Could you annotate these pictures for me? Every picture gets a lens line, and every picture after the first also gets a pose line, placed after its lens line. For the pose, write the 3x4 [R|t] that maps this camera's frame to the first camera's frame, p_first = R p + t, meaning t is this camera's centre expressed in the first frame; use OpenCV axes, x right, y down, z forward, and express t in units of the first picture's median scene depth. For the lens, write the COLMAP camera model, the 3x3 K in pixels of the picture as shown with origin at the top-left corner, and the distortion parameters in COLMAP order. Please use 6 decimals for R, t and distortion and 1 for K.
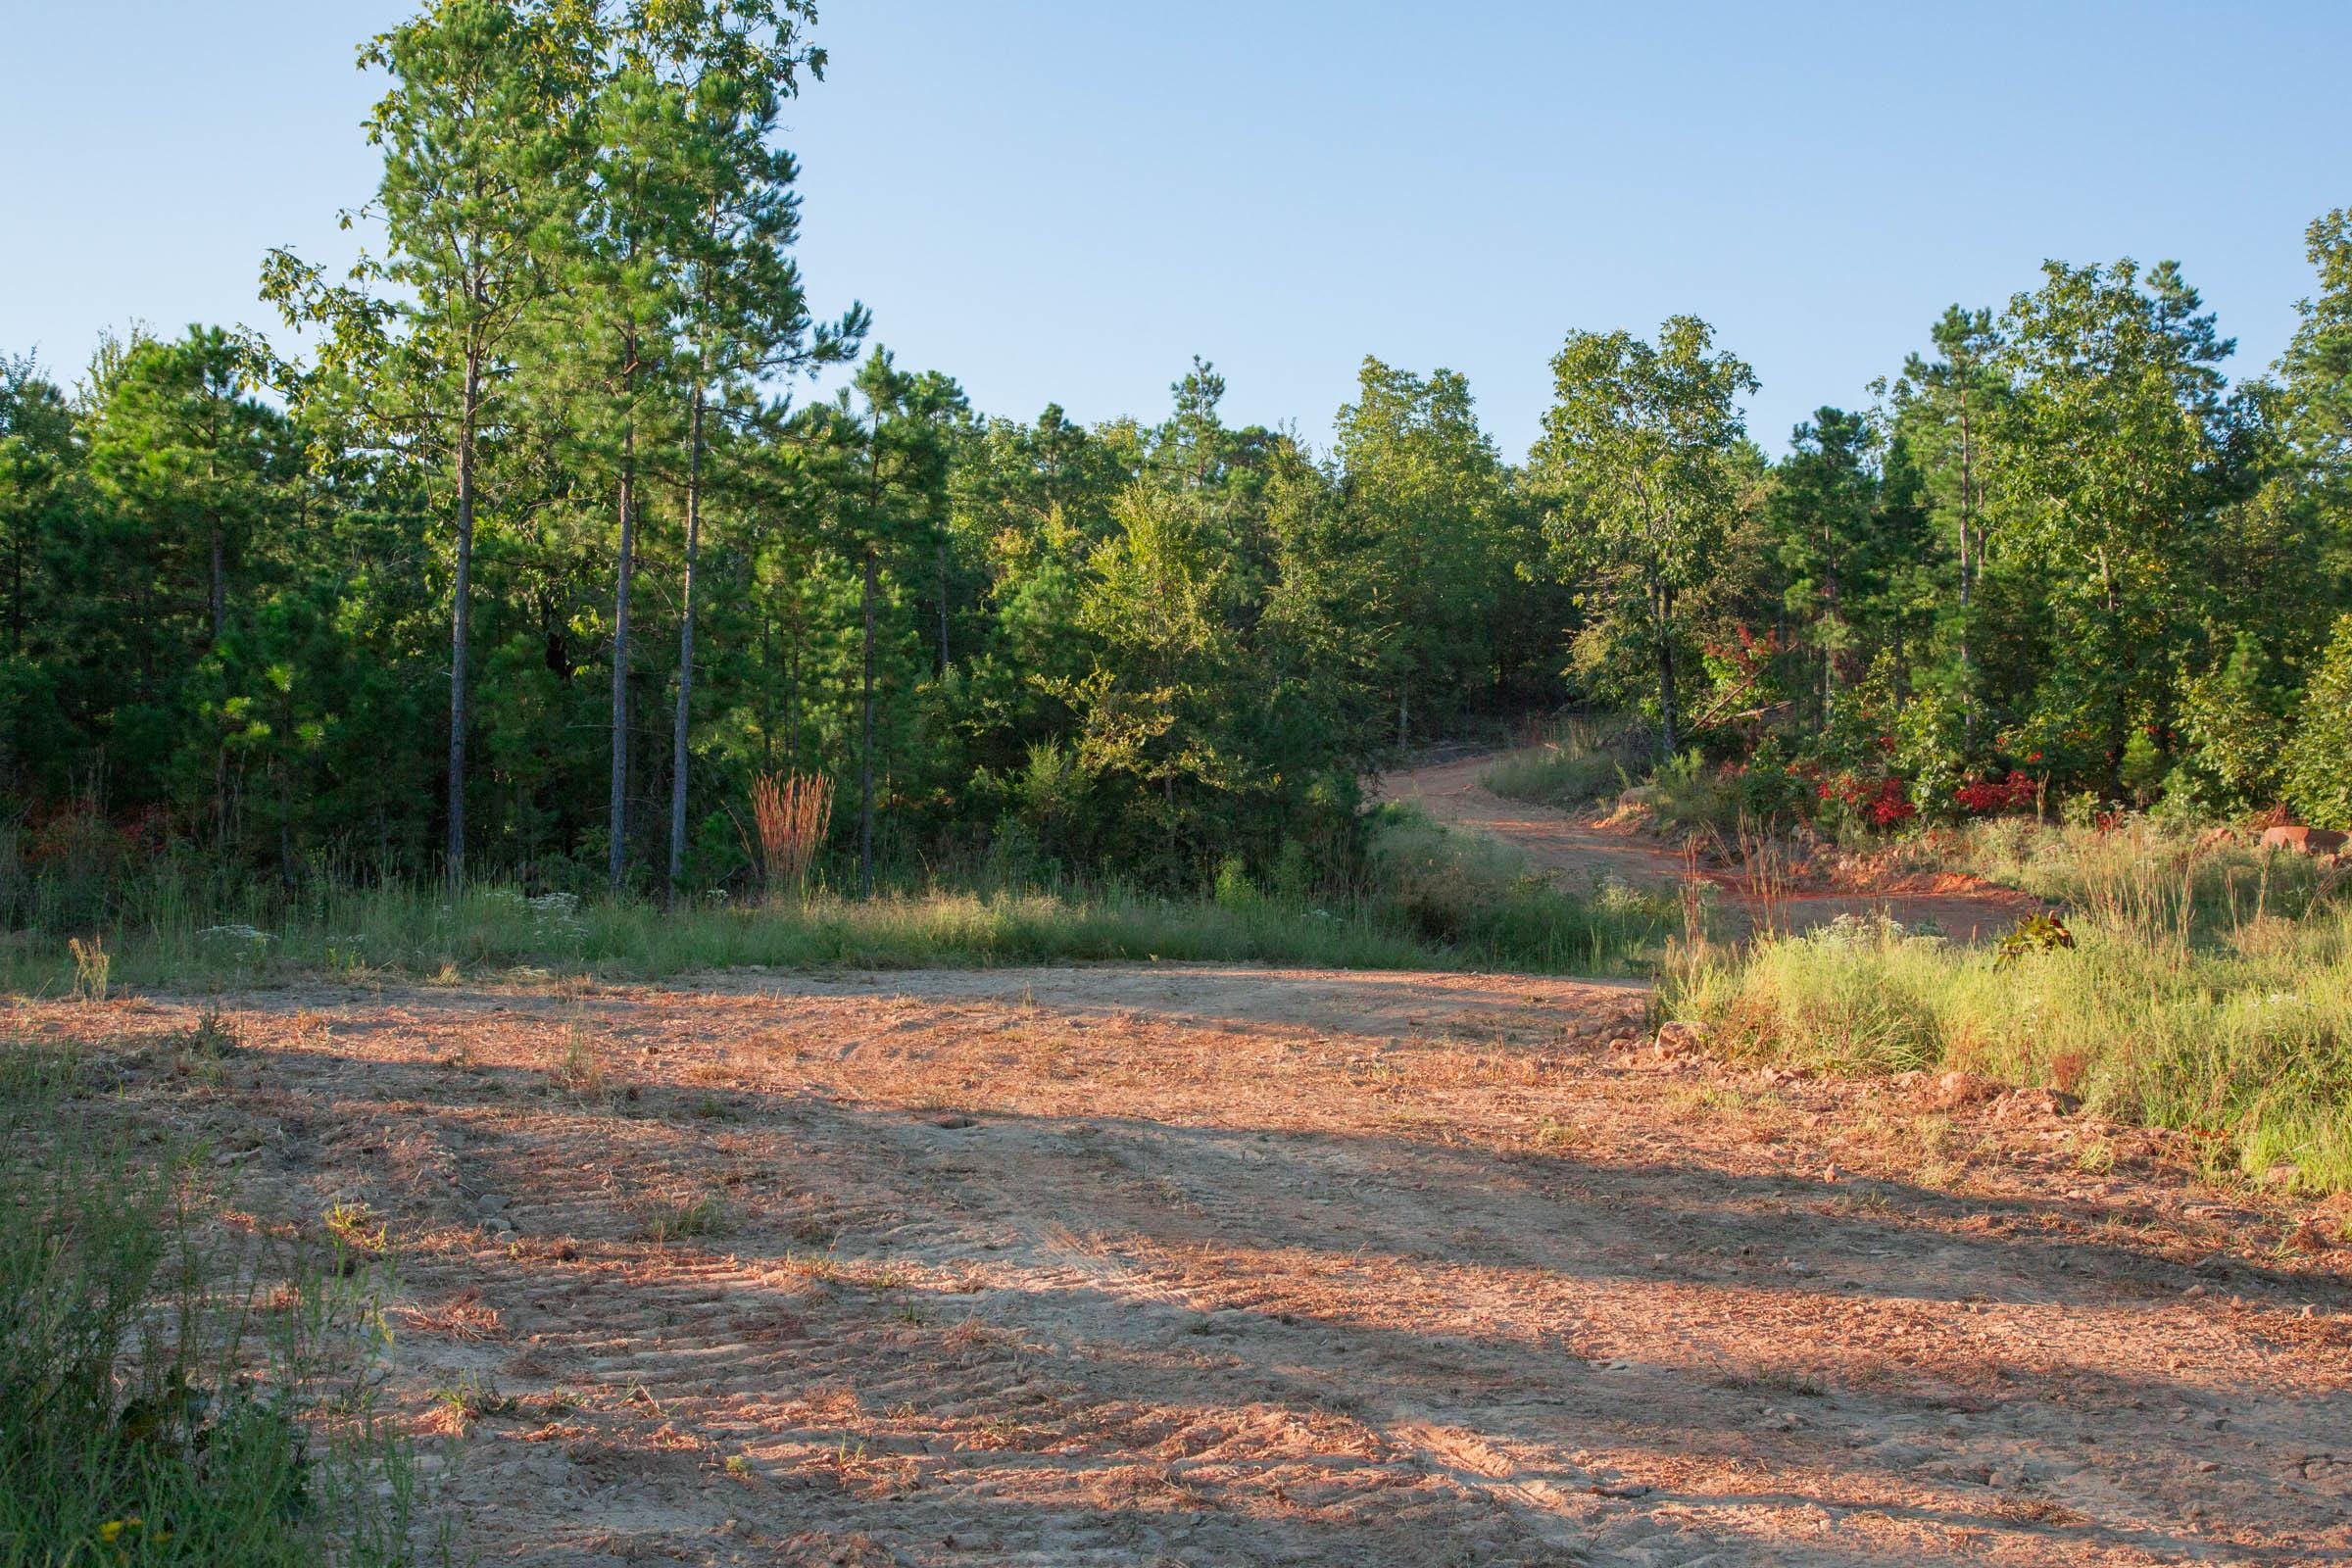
lens RADIAL K [[2140.2, 0, 1176.0], [0, 2140.2, 784.0], [0, 0, 1]] dist [-0.010025, 0.086422]
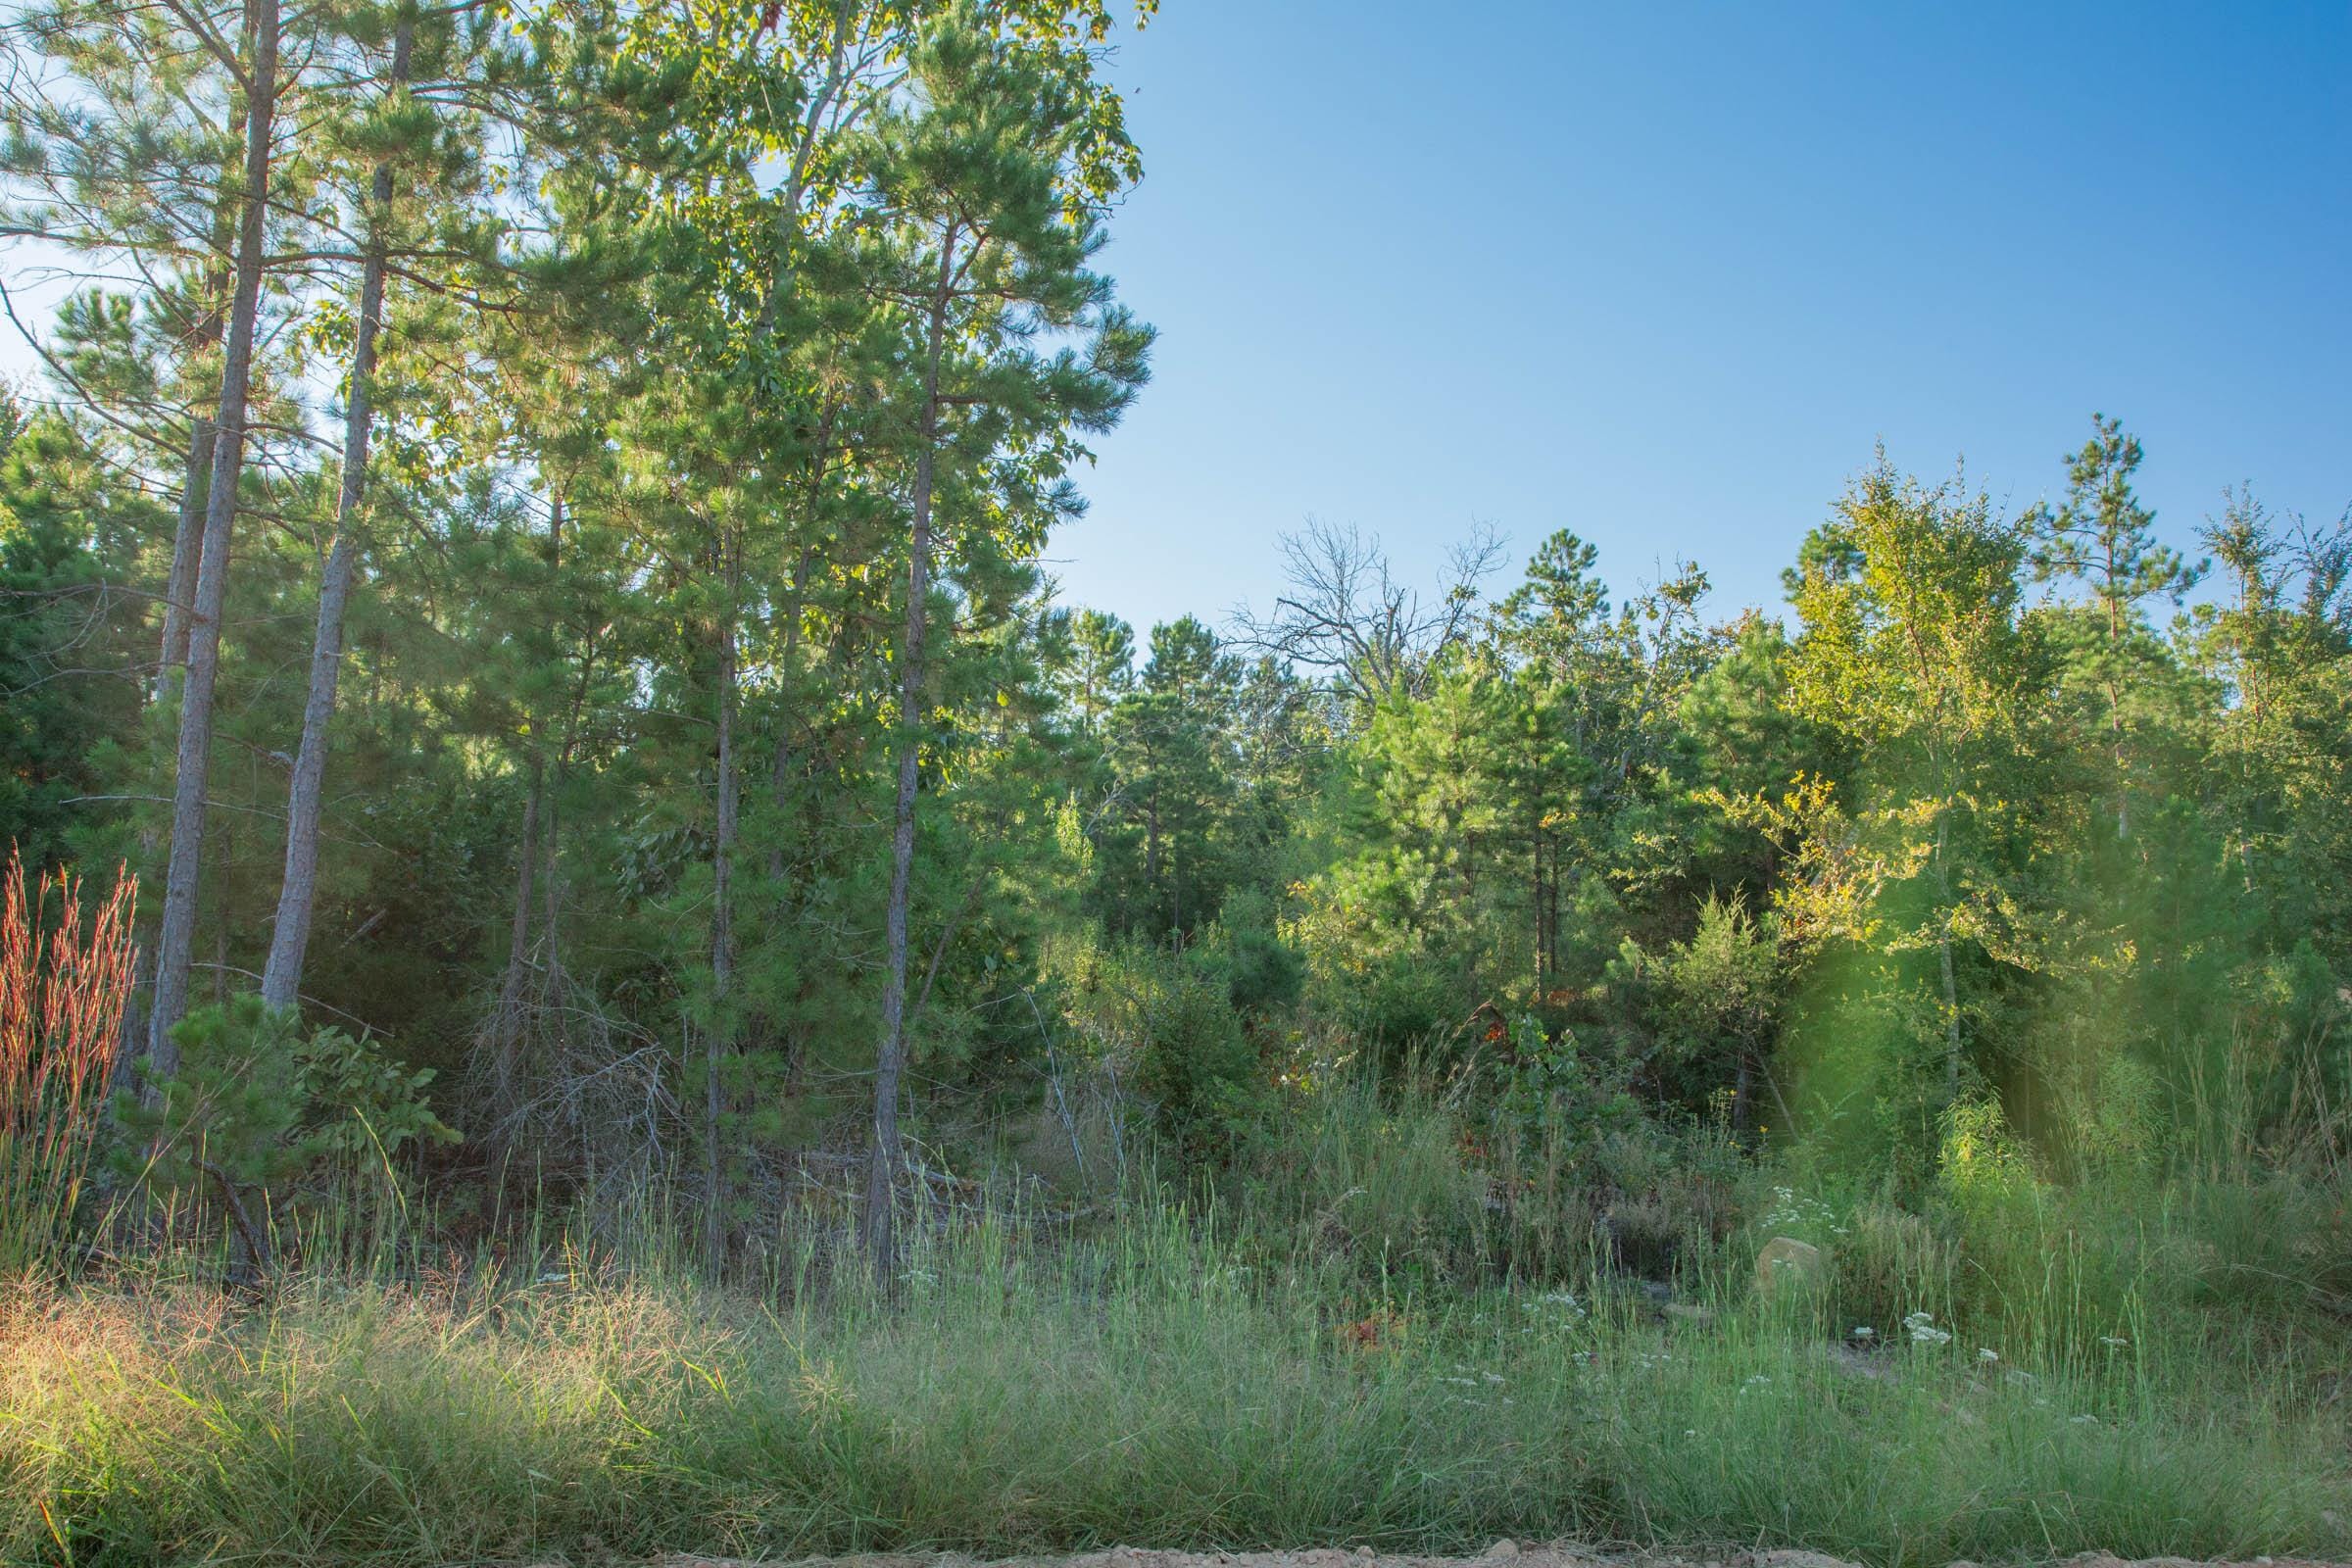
lens RADIAL K [[2140.2, 0, 1176.0], [0, 2140.2, 784.0], [0, 0, 1]] dist [-0.010025, 0.086422]
pose [[0.906010, -0.042959, -0.421071, 0.055908], [0.002610, 0.995384, -0.095936, 0.006723], [0.423249, 0.085820, 0.901940, 0.368455]]
